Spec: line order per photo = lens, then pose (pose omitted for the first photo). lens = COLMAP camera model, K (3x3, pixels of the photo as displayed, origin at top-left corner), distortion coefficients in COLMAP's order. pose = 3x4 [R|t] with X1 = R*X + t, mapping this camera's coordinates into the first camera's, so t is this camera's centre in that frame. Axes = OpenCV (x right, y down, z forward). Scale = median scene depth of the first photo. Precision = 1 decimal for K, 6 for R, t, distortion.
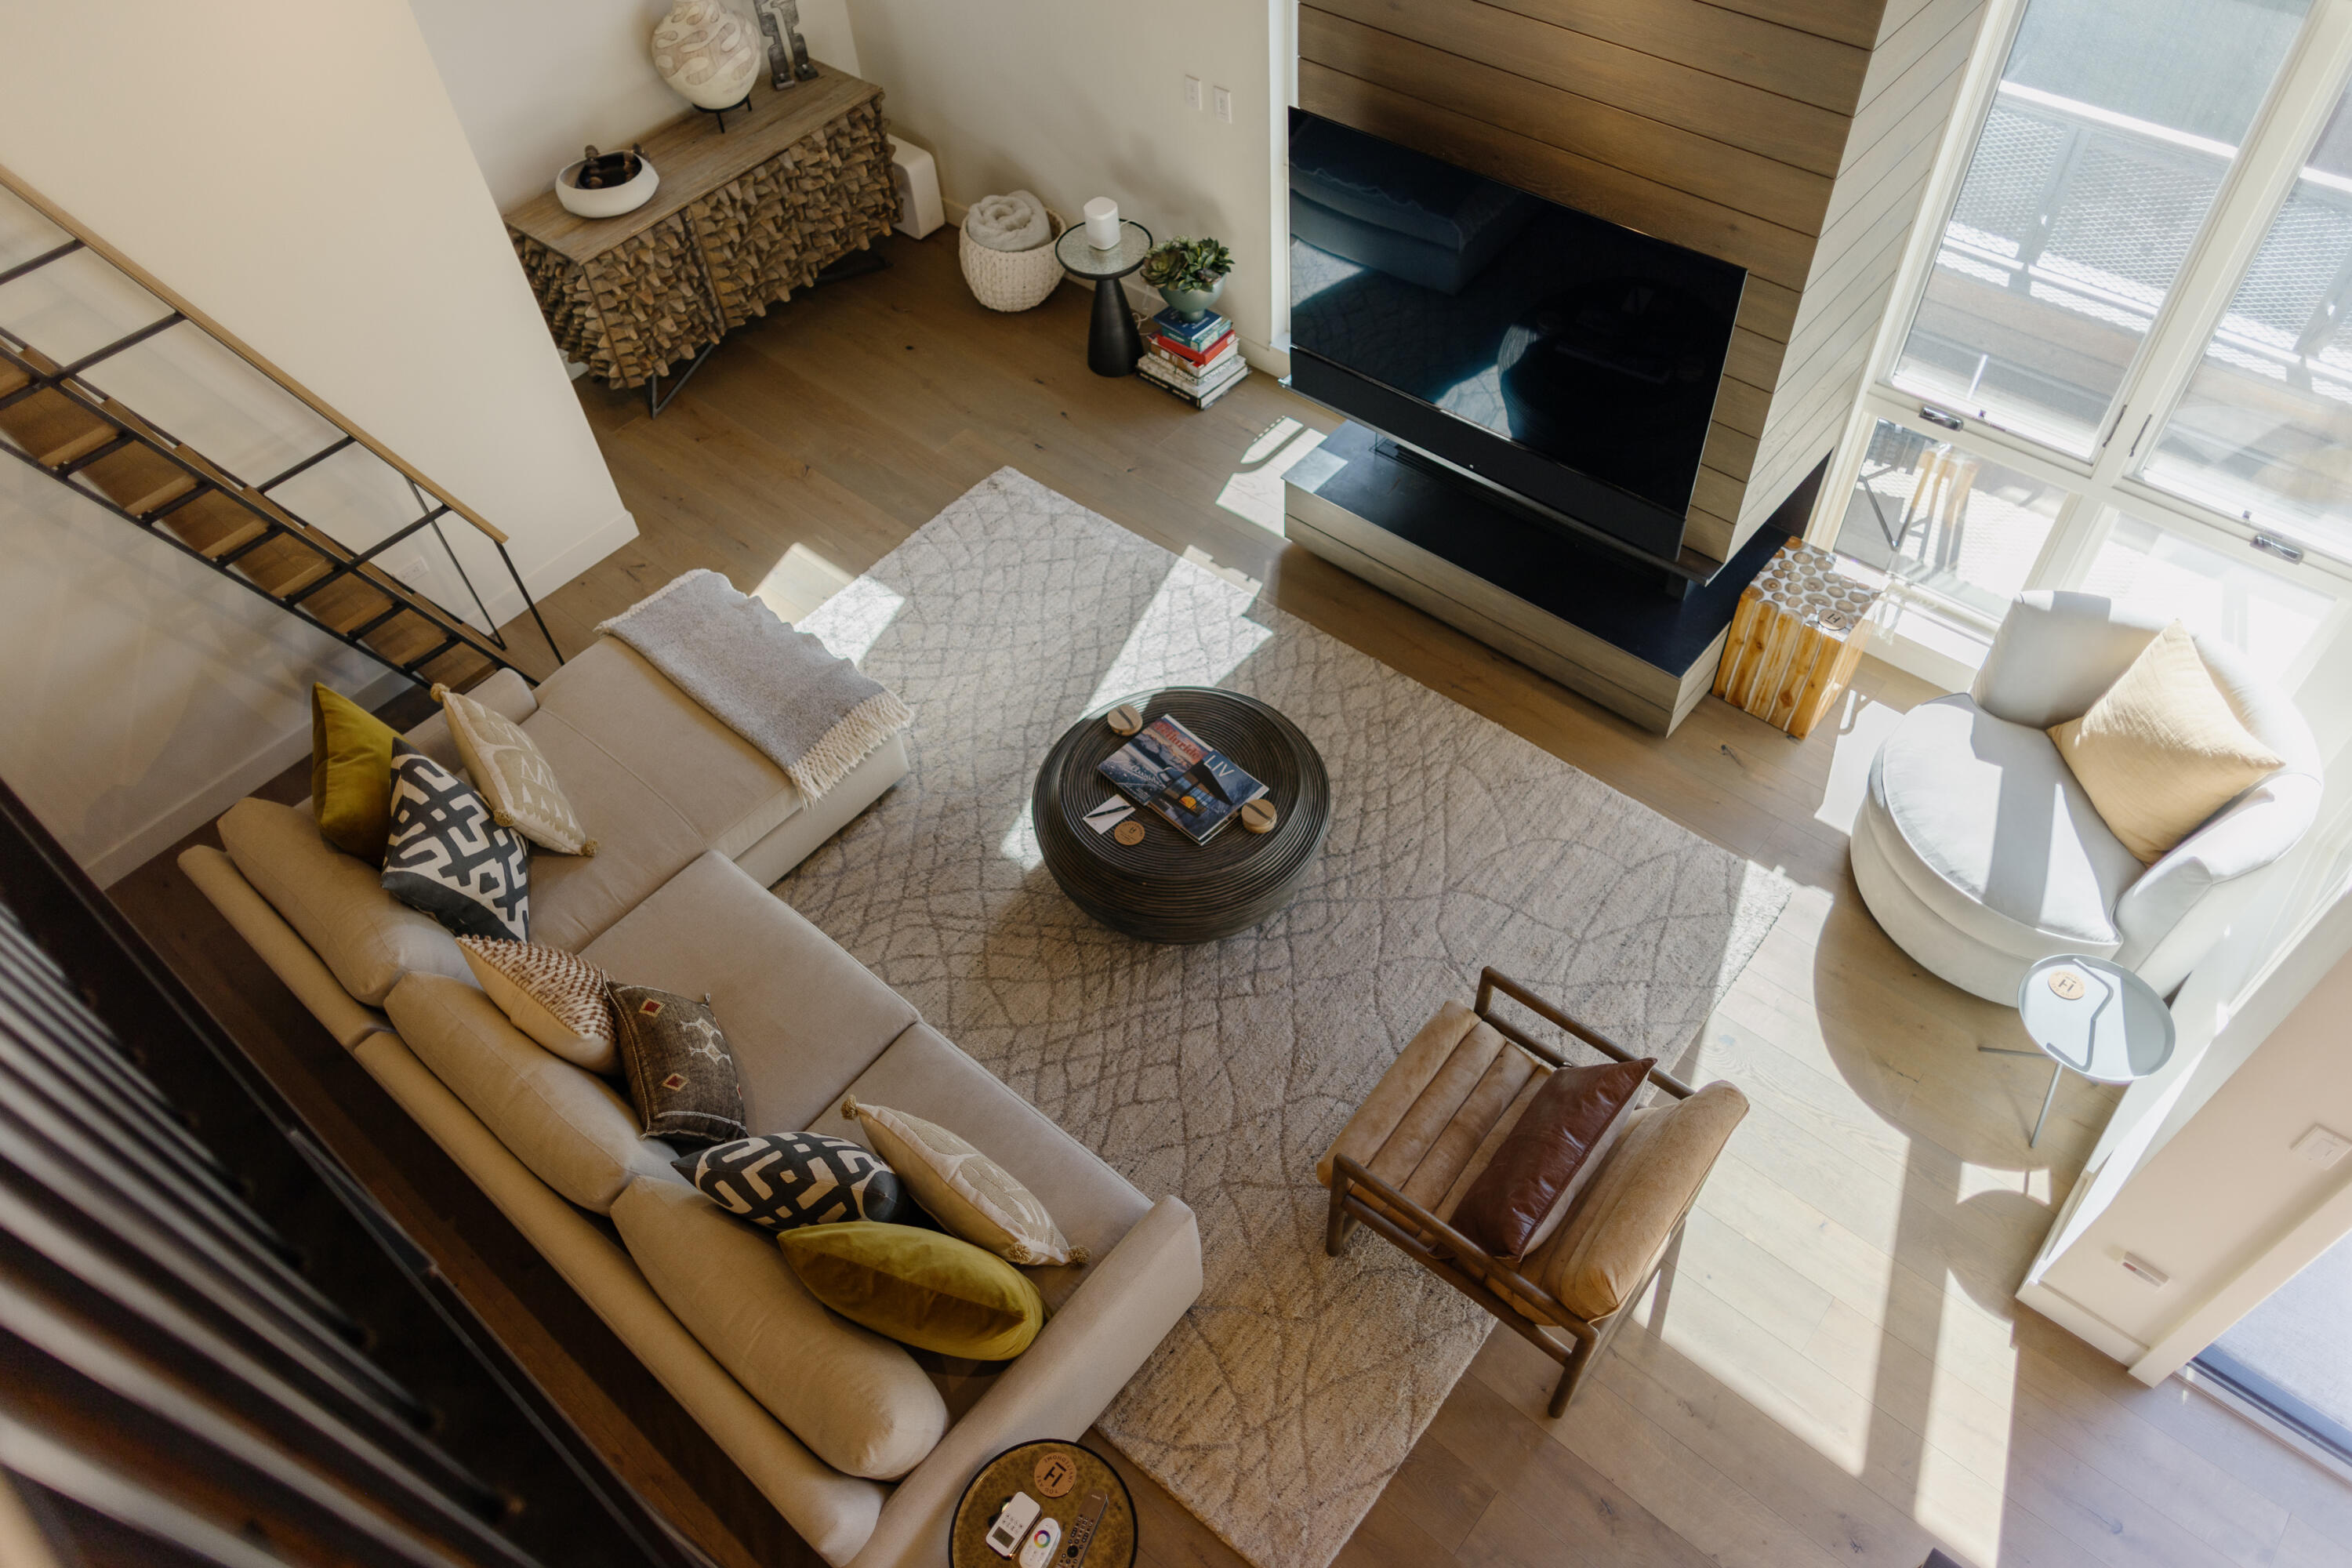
lens RADIAL K [[1576.0, 0, 1171.6], [0, 1576.0, 763.8], [0, 0, 1]] dist [0.006074, -0.000739]
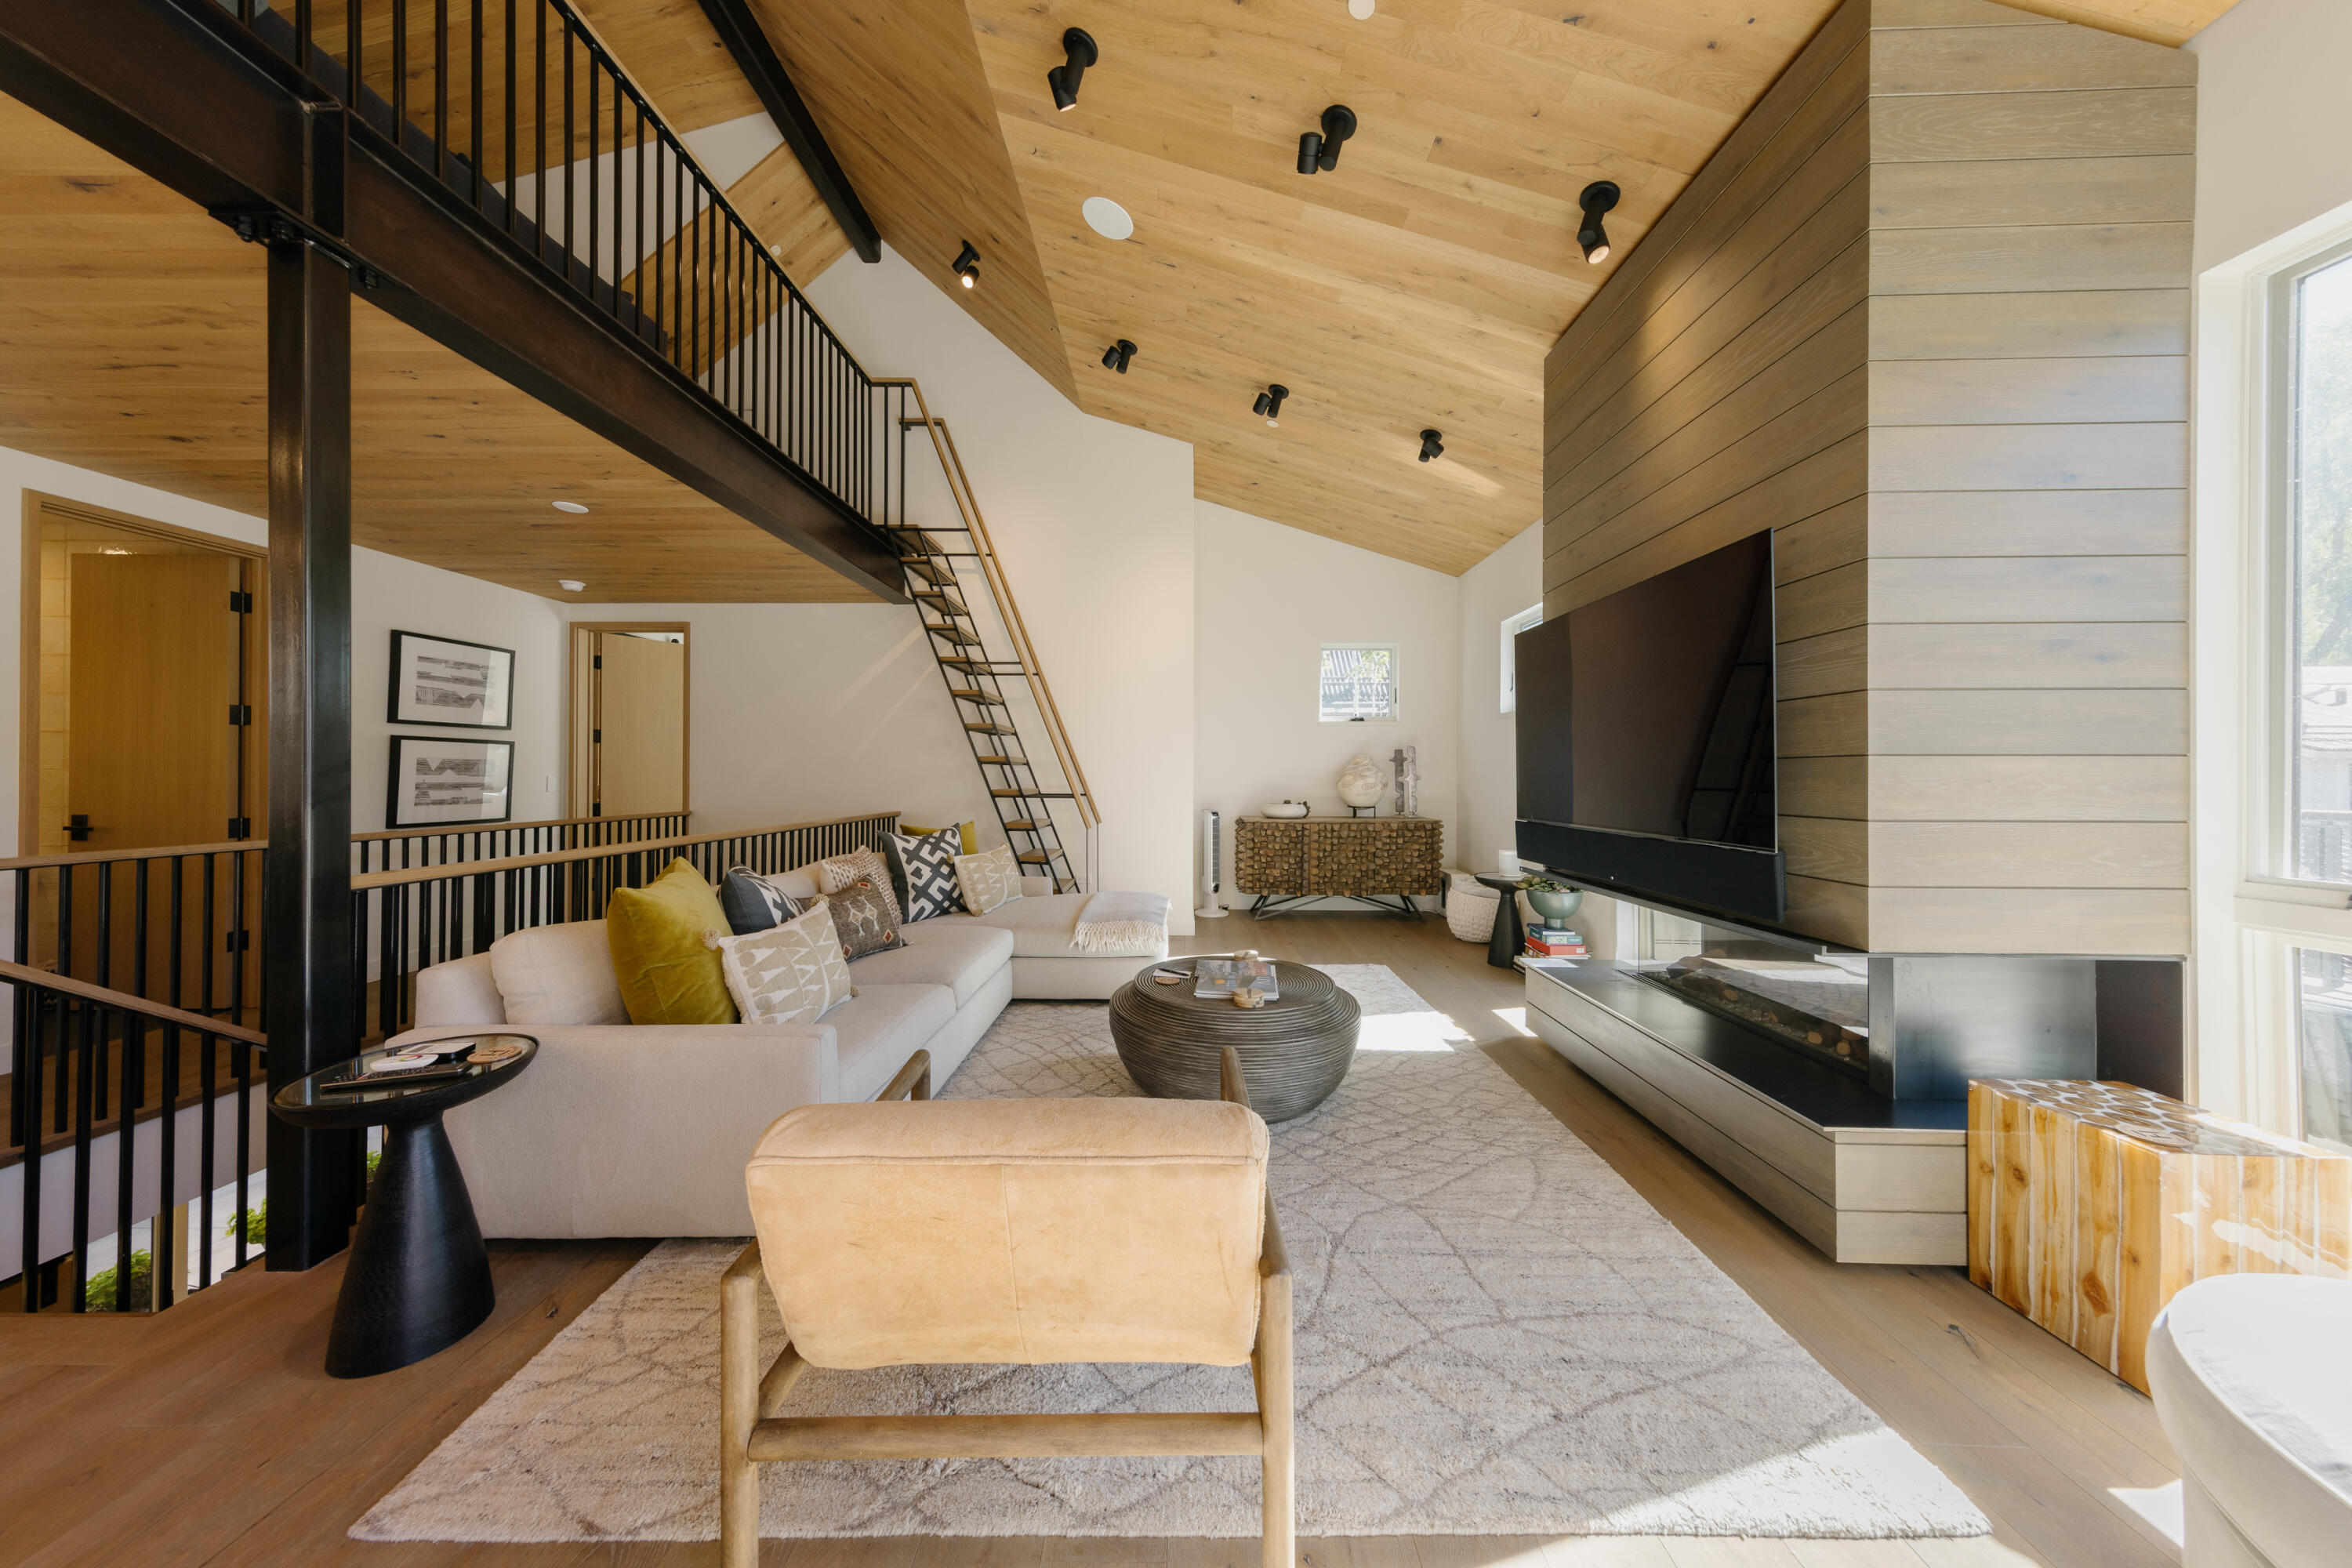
lens RADIAL K [[737.0, 0, 1178.8], [0, 737.0, 772.1], [0, 0, 1]] dist [0.007819, -0.000149]
pose [[0.640228, 0.051399, -0.766464, 0.371356], [-0.615516, 0.631299, -0.471807, 0.186613], [0.459617, 0.773835, 0.435812, 0.548782]]
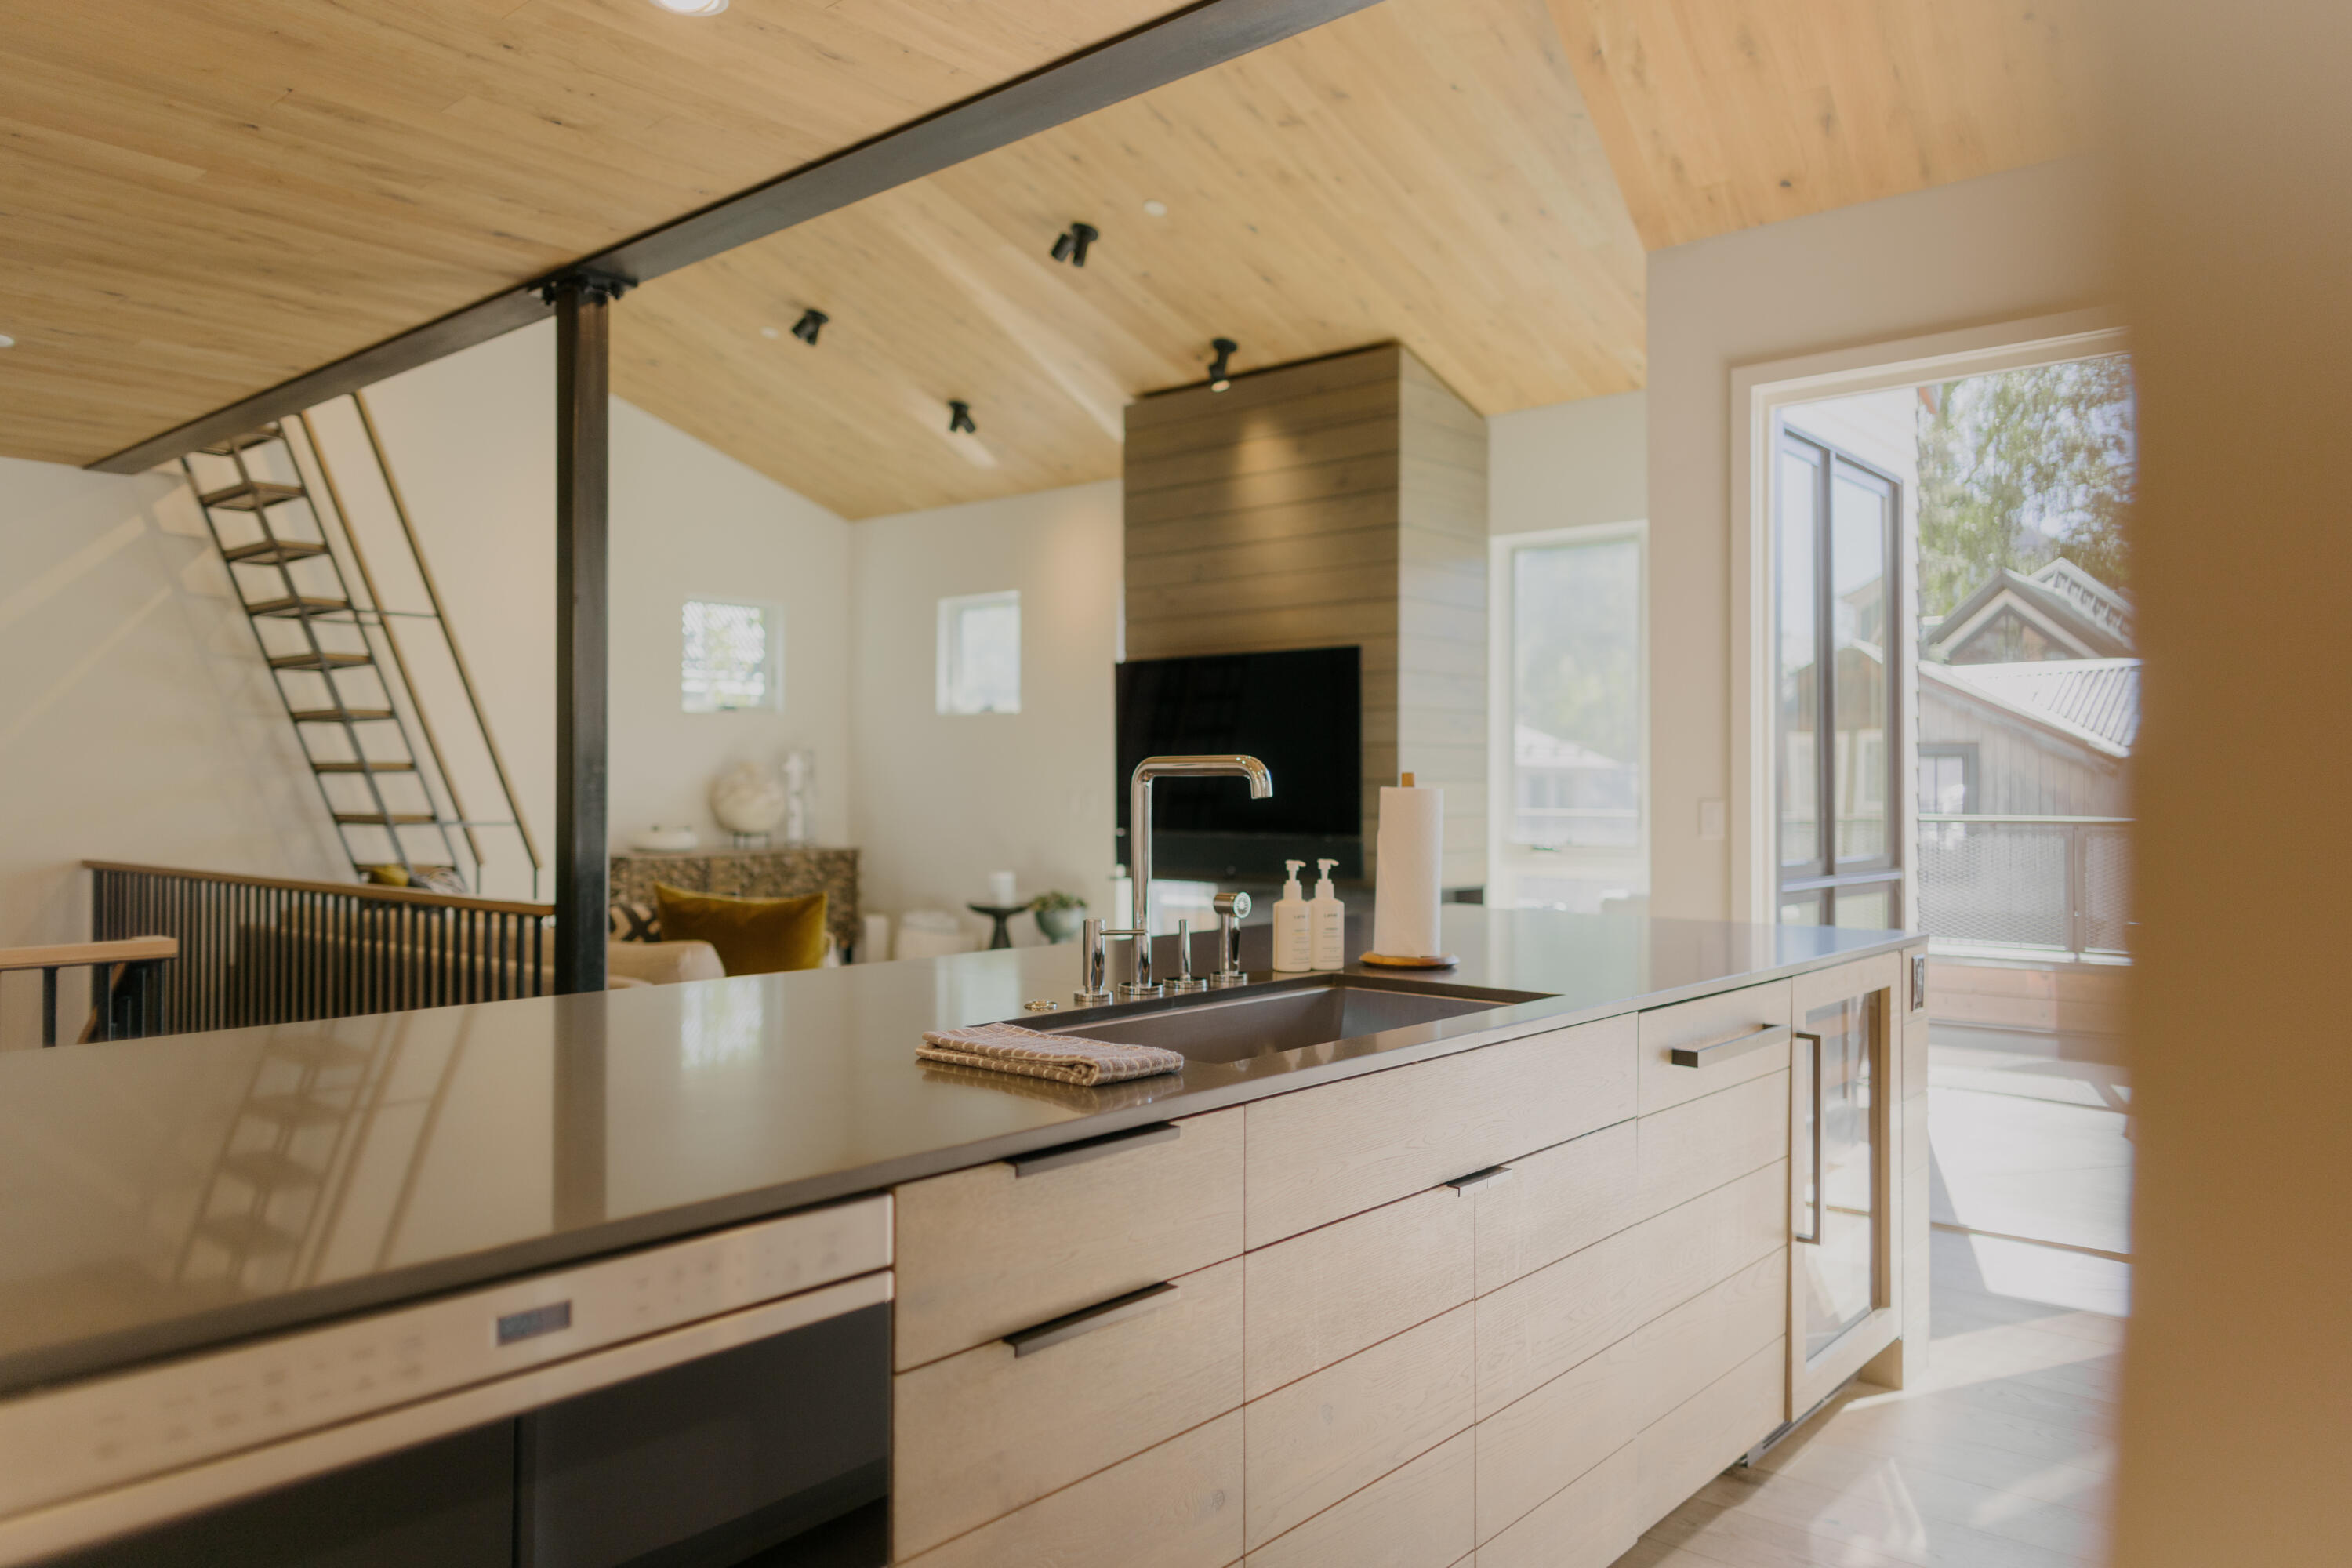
lens RADIAL K [[1576.0, 0, 1171.6], [0, 1576.0, 763.8], [0, 0, 1]] dist [0.006074, -0.000739]
pose [[0.998477, 0.055082, -0.003045, 0.129873], [-0.036893, 0.625691, -0.779198, 0.828457], [-0.041015, 0.778124, 0.626770, 0.025772]]
